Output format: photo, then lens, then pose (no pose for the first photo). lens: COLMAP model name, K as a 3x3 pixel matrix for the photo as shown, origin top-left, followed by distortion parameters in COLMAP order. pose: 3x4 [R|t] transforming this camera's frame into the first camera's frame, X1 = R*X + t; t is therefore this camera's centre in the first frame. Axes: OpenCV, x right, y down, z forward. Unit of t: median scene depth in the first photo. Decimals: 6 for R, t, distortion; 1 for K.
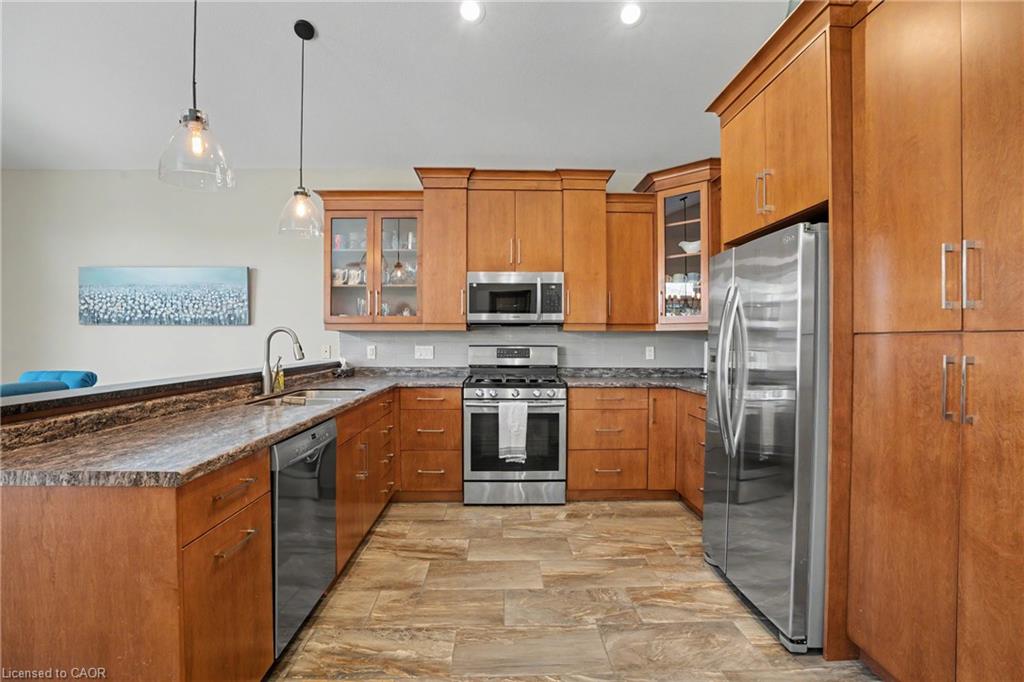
lens RADIAL K [[476.1, 0, 510.6], [0, 476.1, 341.7], [0, 0, 1]] dist [-0.034479, 0.001937]
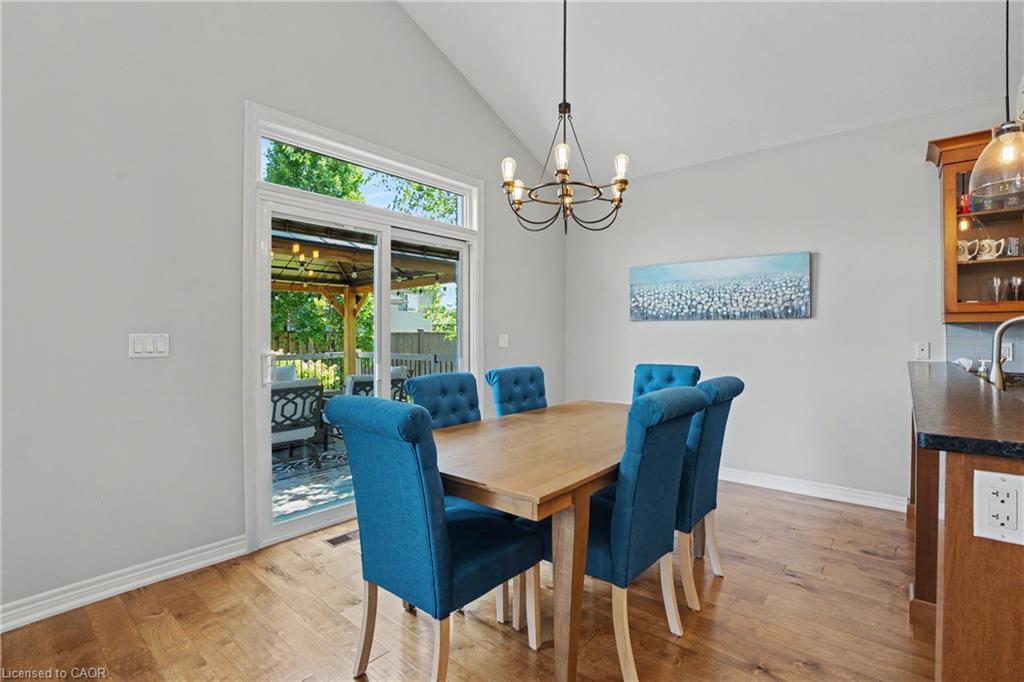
lens RADIAL K [[476.1, 0, 514.5], [0, 476.1, 338.2], [0, 0, 1]] dist [-0.034479, 0.001937]
pose [[0.751123, 0.003586, -0.660153, -0.398387], [-0.003101, 0.999993, 0.001903, 0.002191], [0.660155, 0.000617, 0.751129, -0.012065]]
